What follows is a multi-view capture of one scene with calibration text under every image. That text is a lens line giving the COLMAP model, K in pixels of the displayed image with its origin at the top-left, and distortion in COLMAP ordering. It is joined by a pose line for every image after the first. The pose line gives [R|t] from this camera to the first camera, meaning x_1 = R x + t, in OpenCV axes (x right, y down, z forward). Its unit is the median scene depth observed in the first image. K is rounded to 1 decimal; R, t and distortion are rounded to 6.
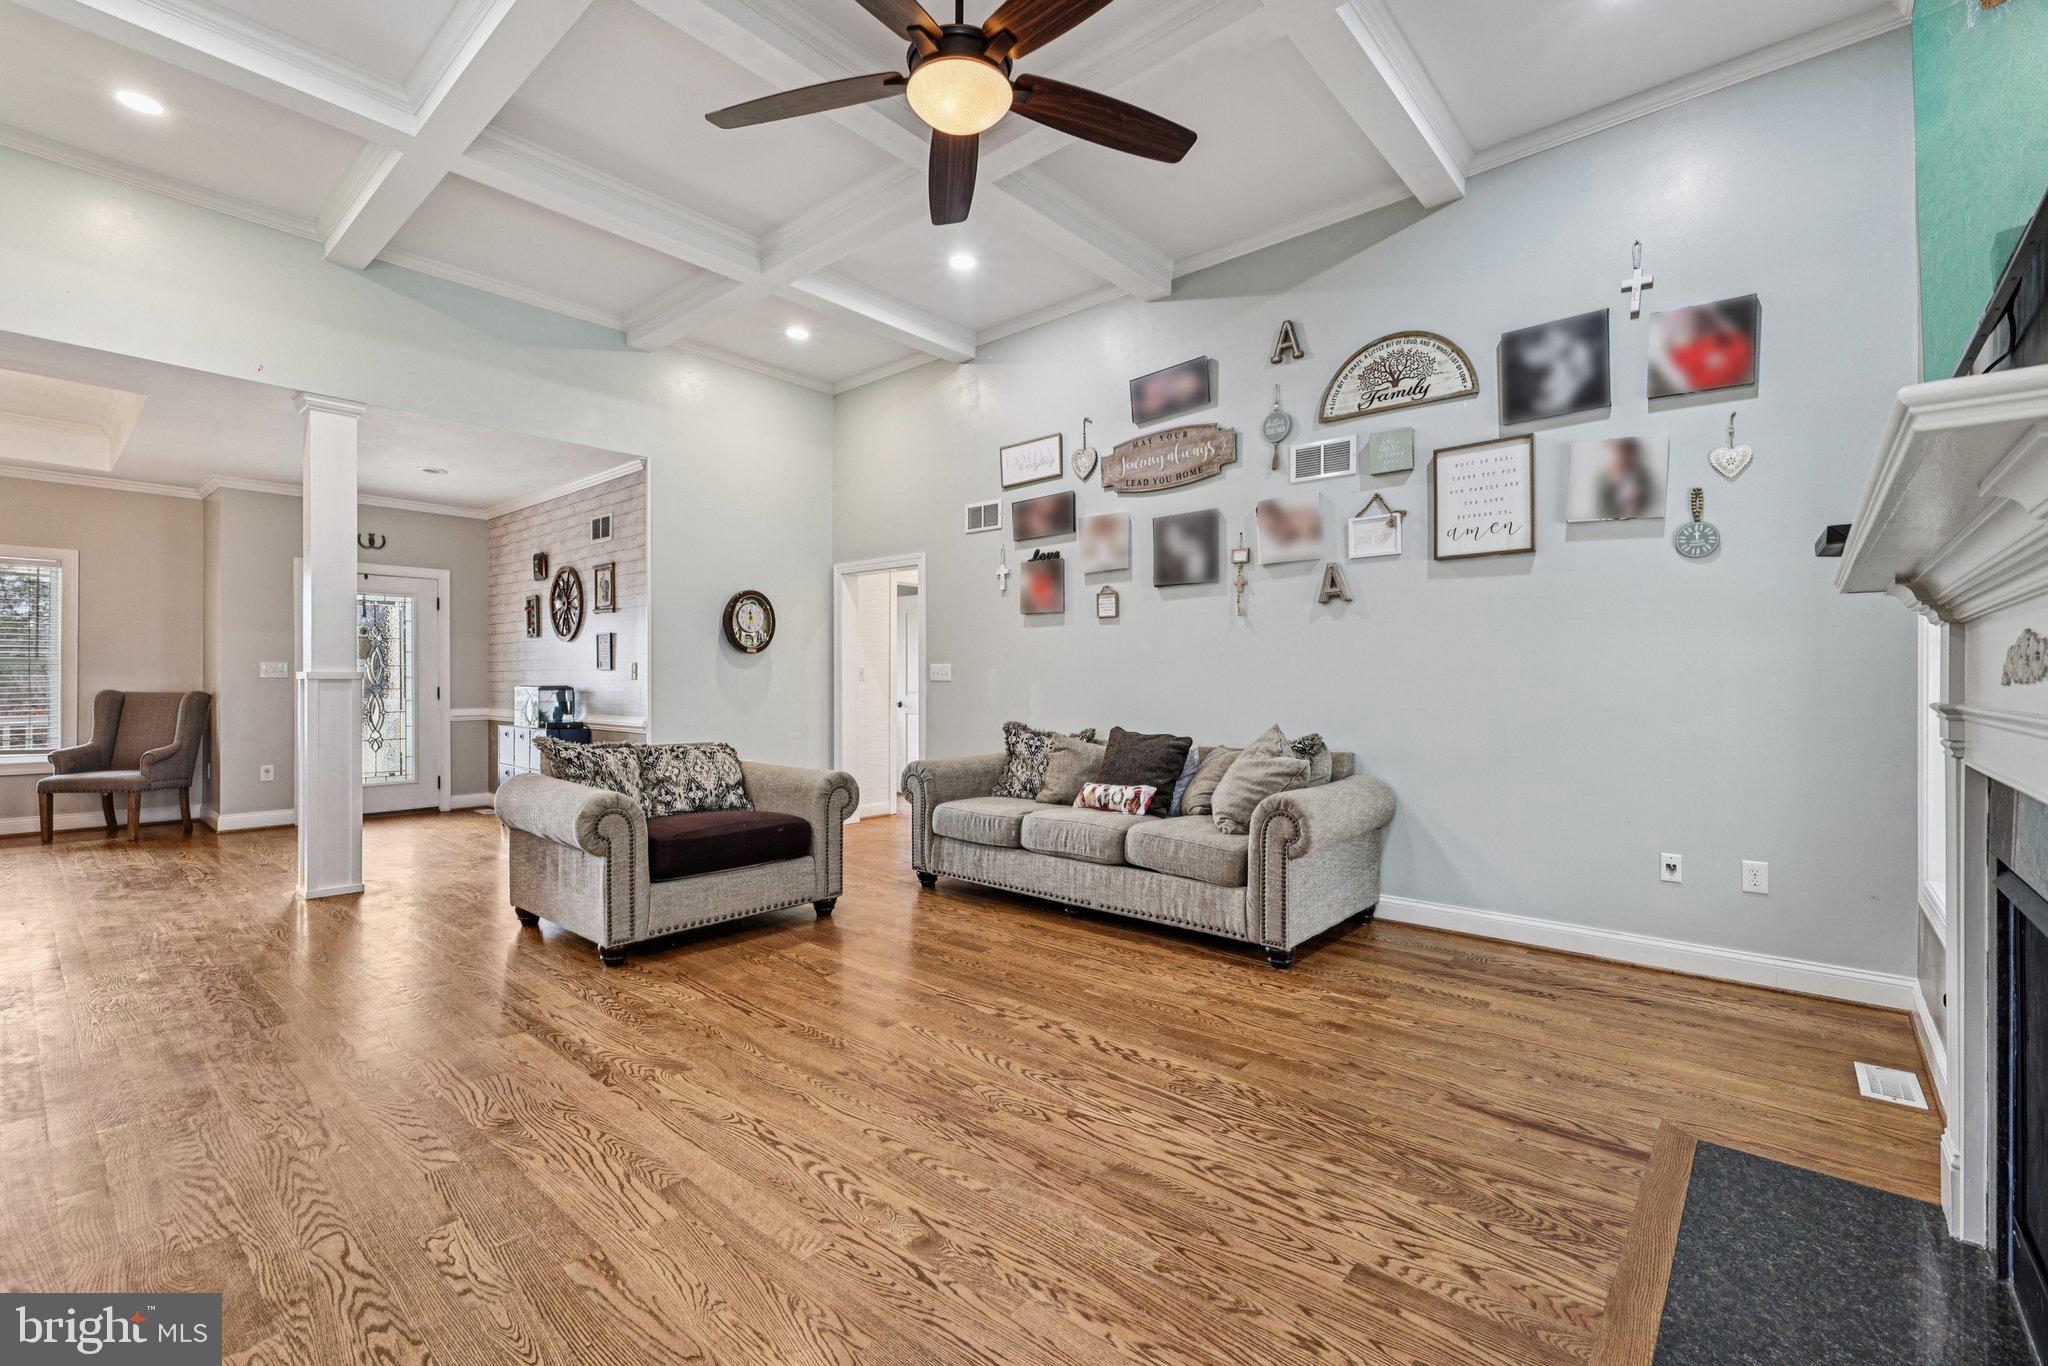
lens RADIAL K [[887.0, 0, 1018.7], [0, 887.0, 680.1], [0, 0, 1]] dist [0.005092, -0.002010]
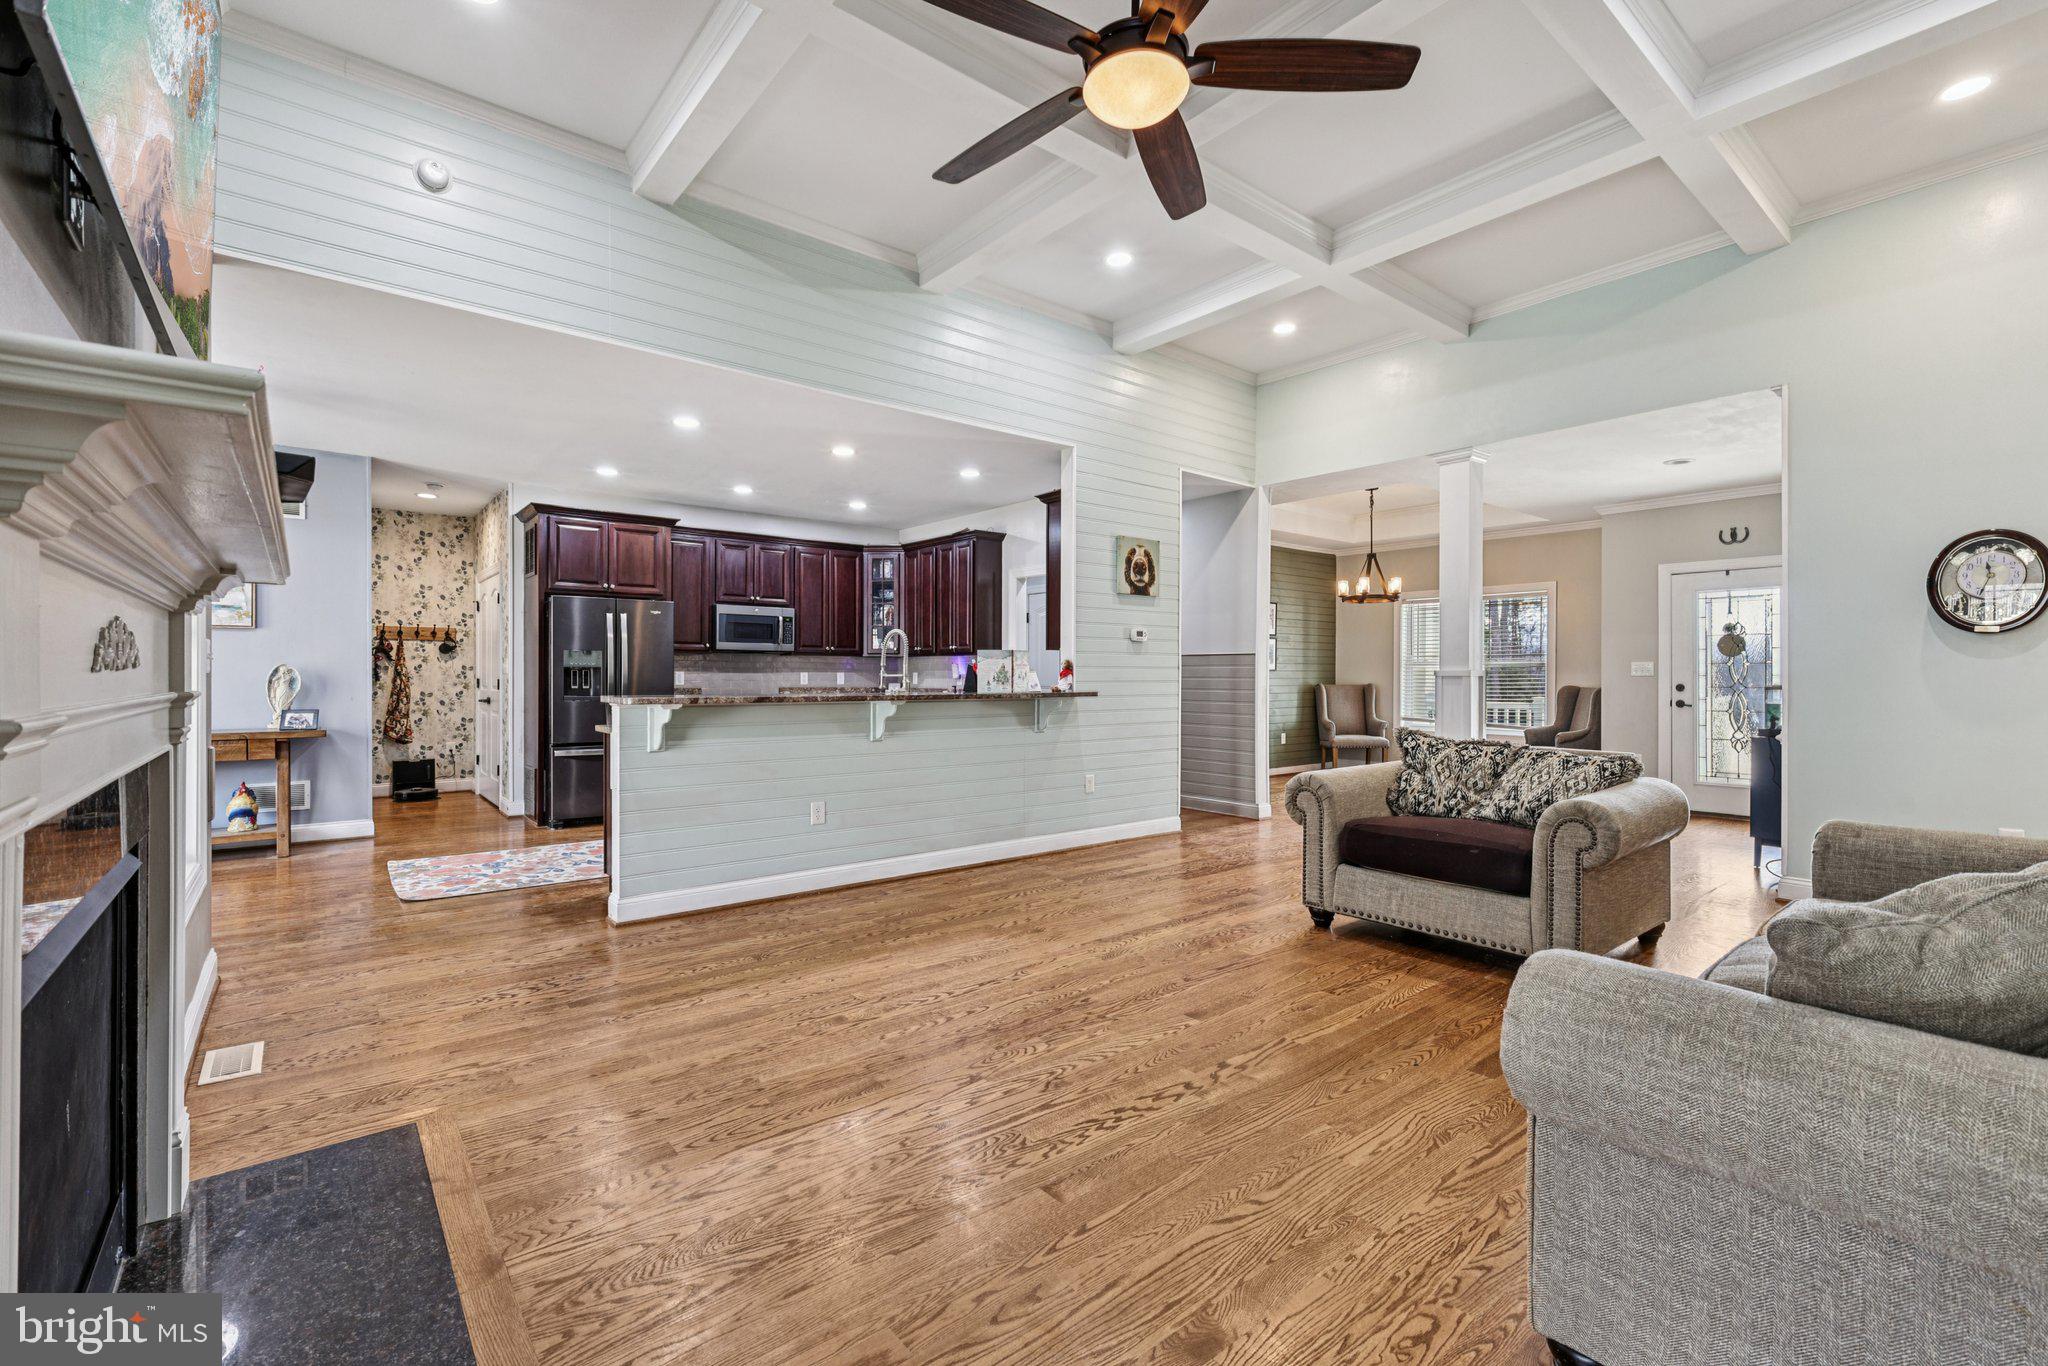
lens RADIAL K [[887.0, 0, 1028.6], [0, 887.0, 678.2], [0, 0, 1]] dist [0.005092, -0.002010]
pose [[-0.166402, 0.000732, -0.986058, 0.680908], [-0.003332, 0.999994, 0.001305, 0.002734], [0.986052, 0.003503, -0.166398, 0.761973]]
